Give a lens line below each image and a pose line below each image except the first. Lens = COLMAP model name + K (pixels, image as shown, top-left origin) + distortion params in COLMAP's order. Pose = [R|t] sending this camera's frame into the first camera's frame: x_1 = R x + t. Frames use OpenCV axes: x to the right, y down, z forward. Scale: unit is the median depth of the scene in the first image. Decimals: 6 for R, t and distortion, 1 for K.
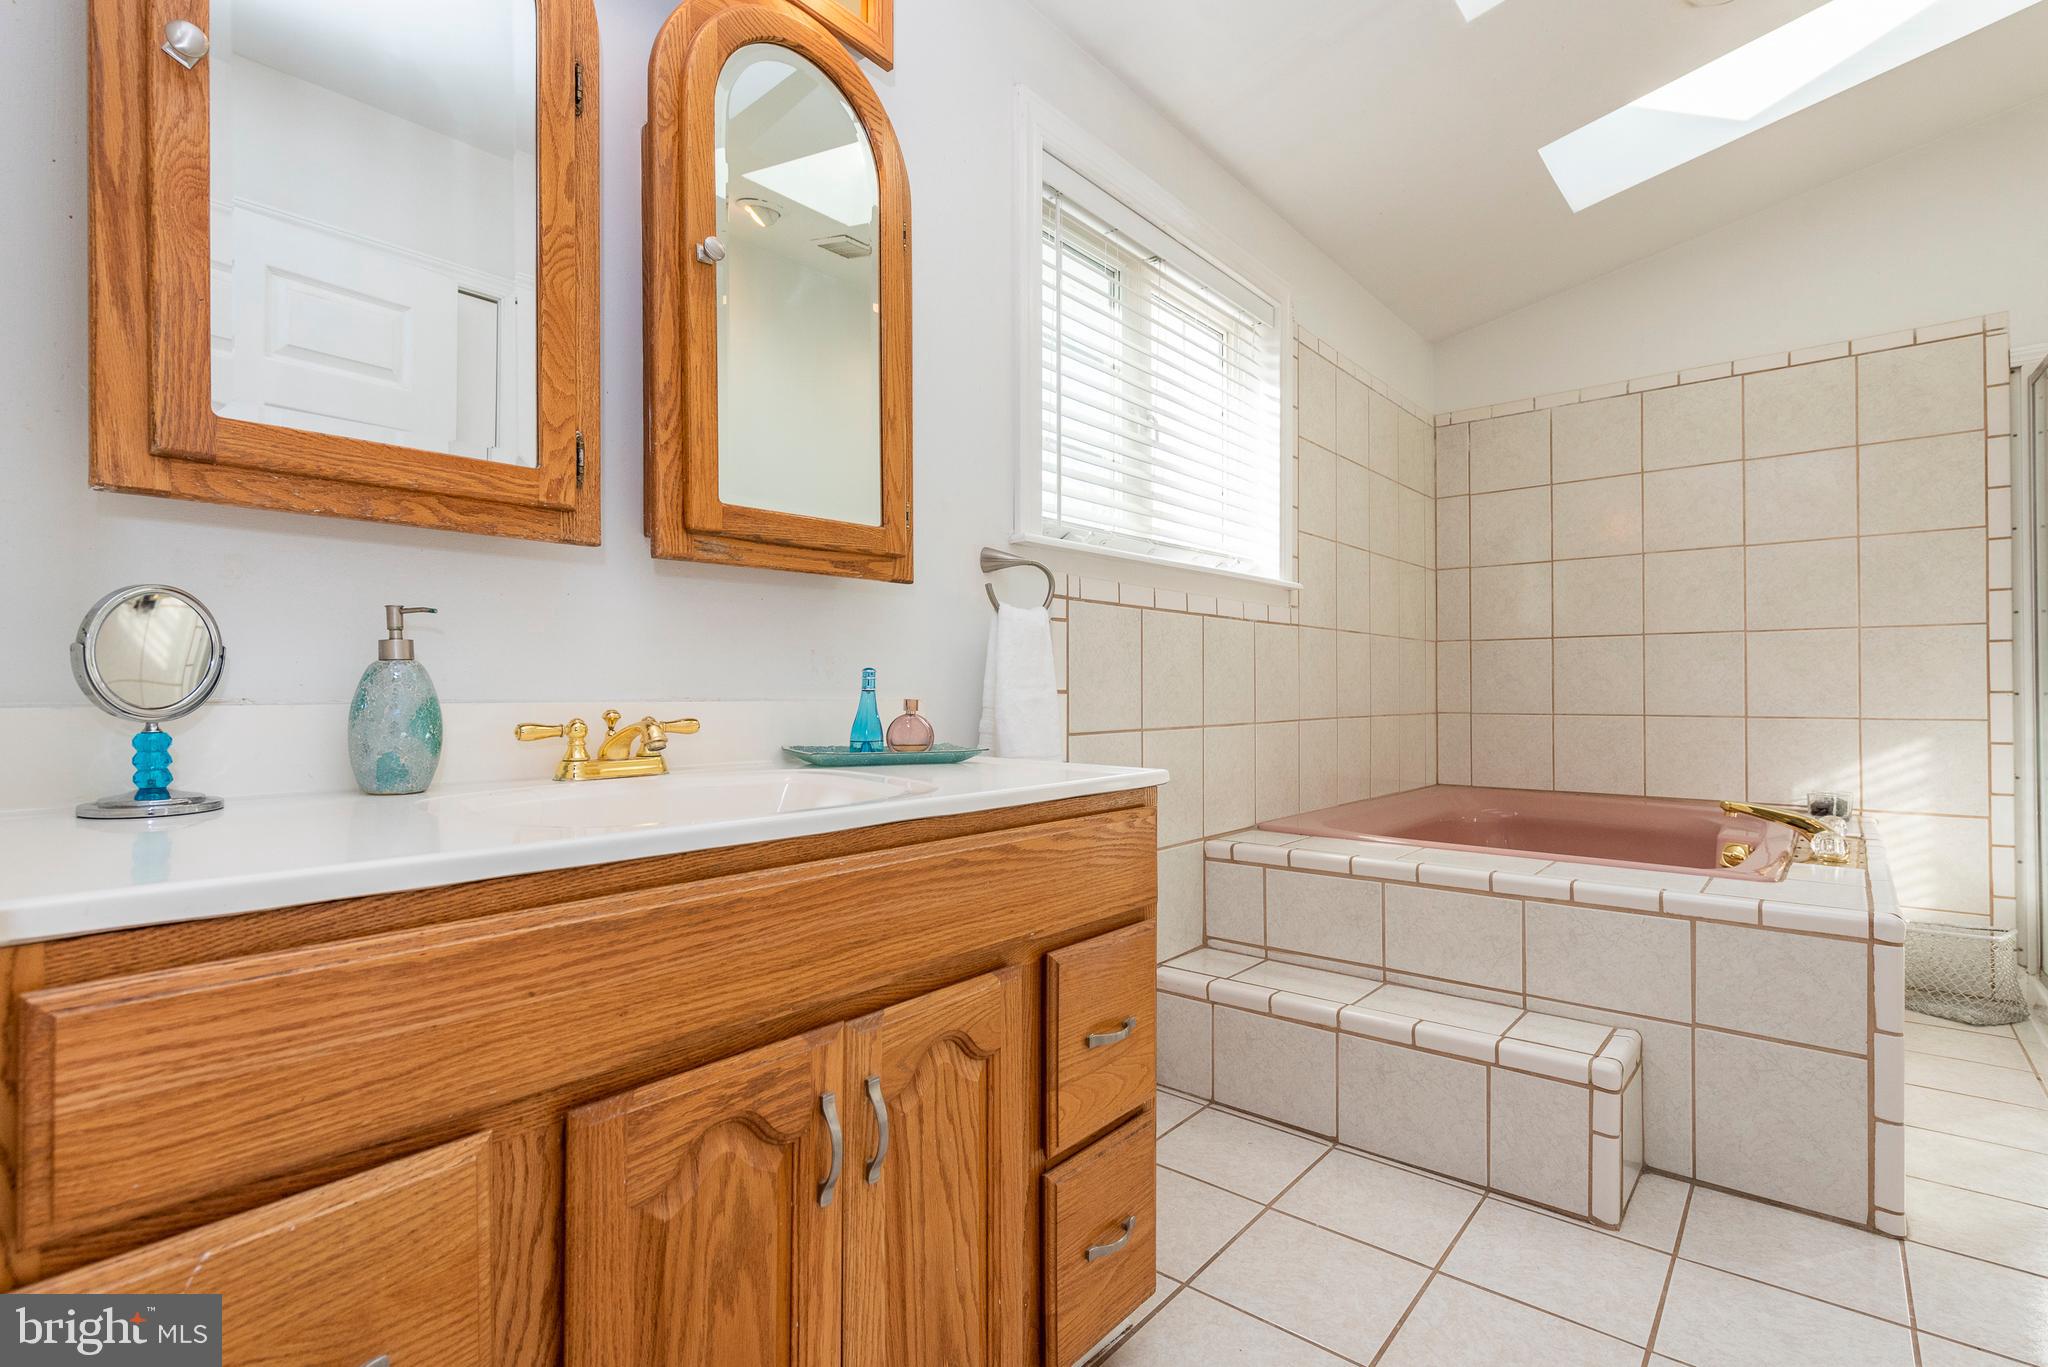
lens RADIAL K [[951.9, 0, 1020.3], [0, 951.9, 690.0], [0, 0, 1]] dist [0.015356, -0.007484]
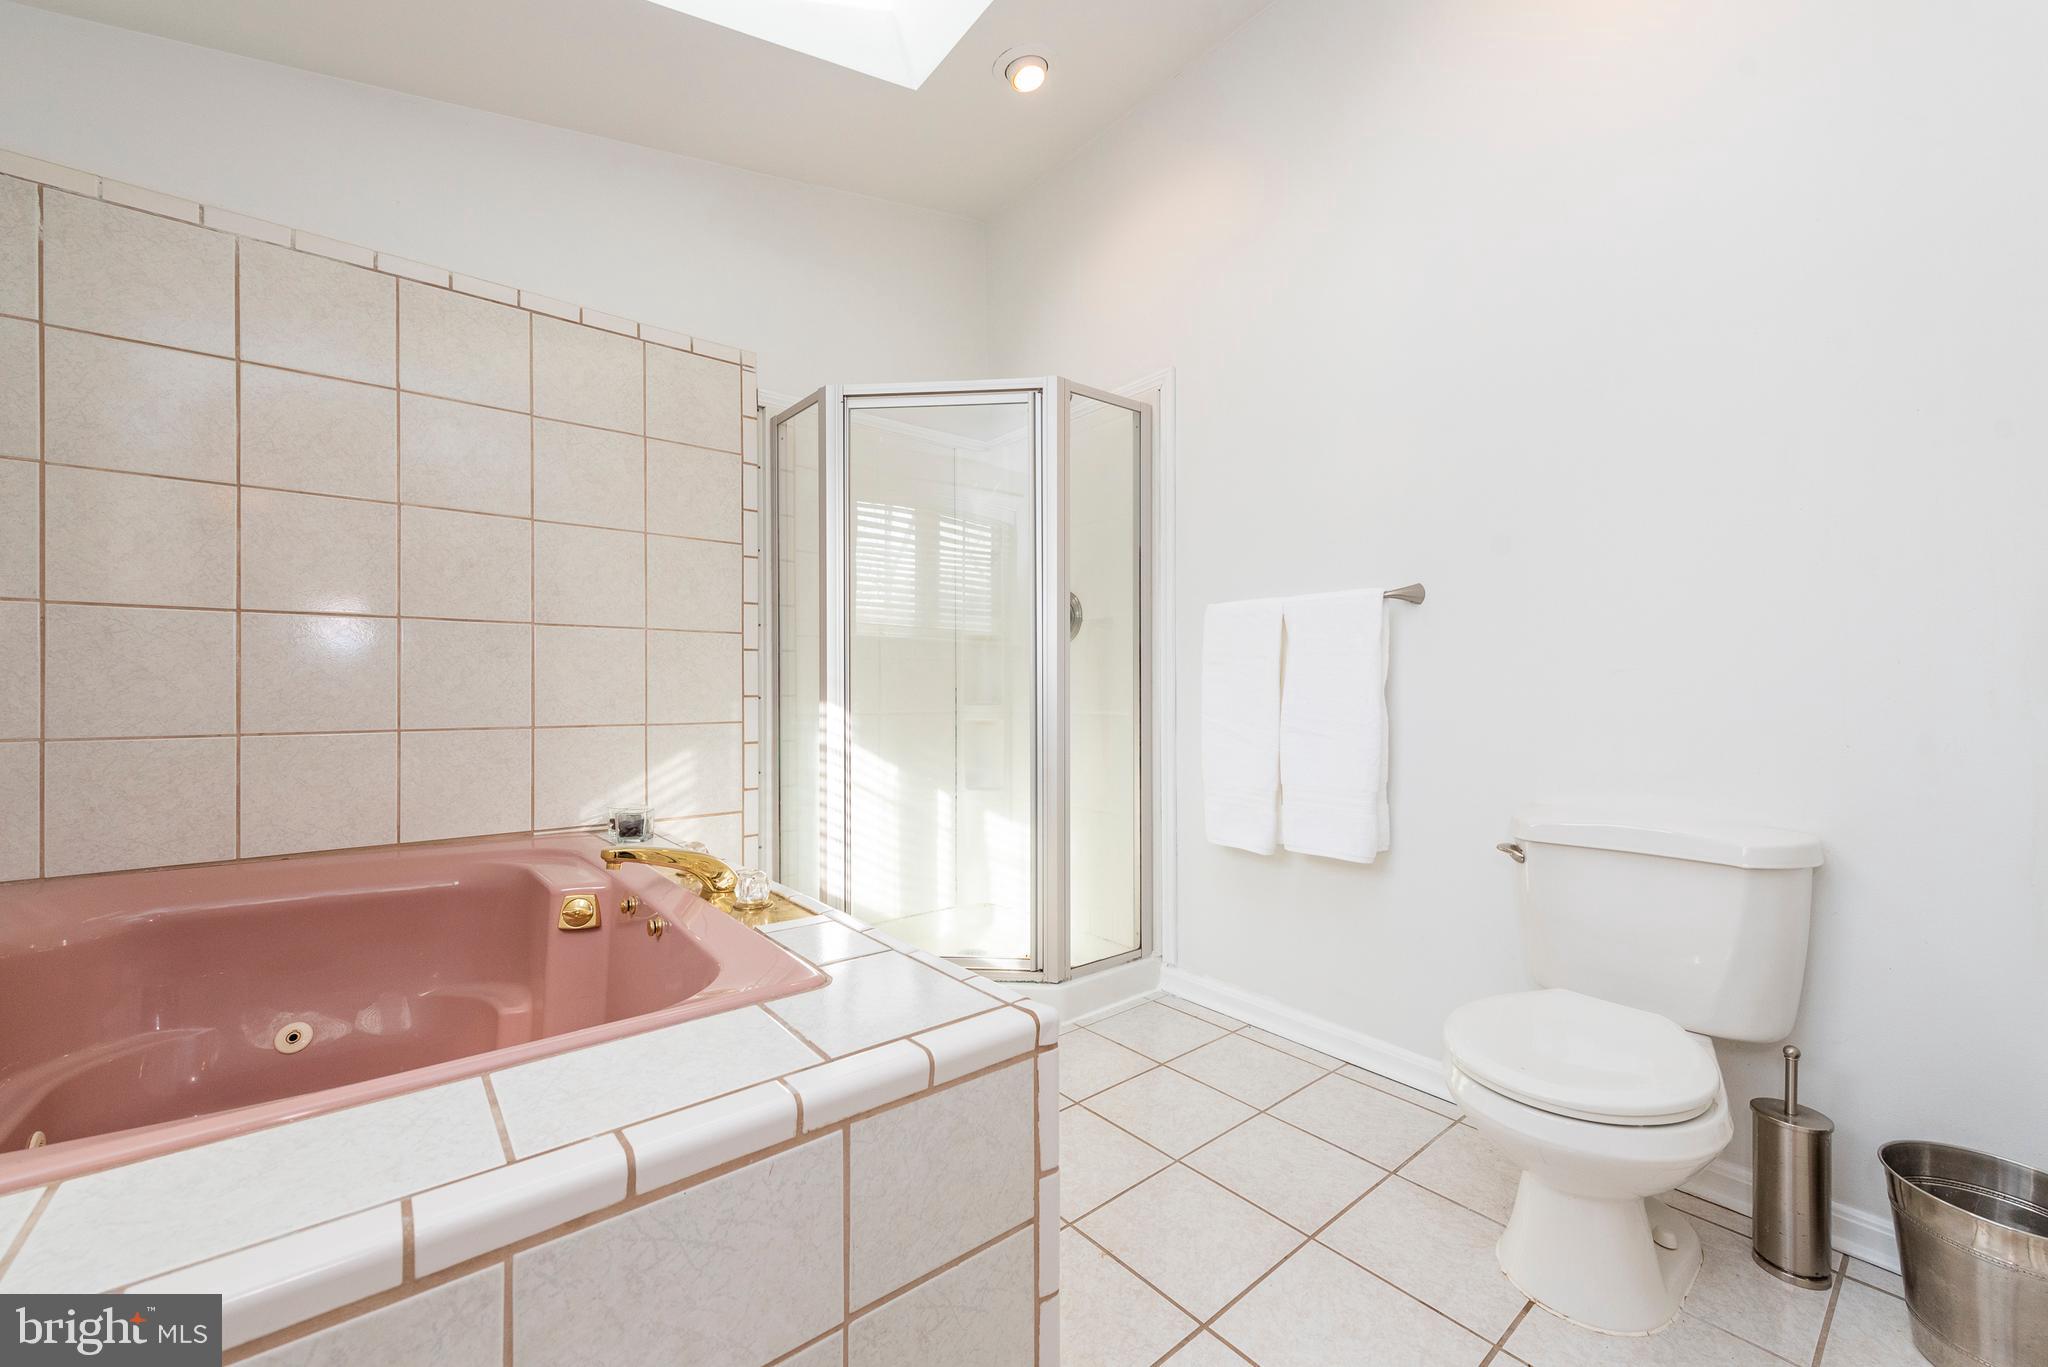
lens RADIAL K [[793.8, 0, 1026.6], [0, 793.8, 692.6], [0, 0, 1]] dist [0.010832, -0.002731]
pose [[0.171871, 0.004176, 0.985111, 0.209059], [-0.002034, 0.999990, -0.003884, -0.001192], [-0.985117, -0.001336, 0.171878, 0.622355]]
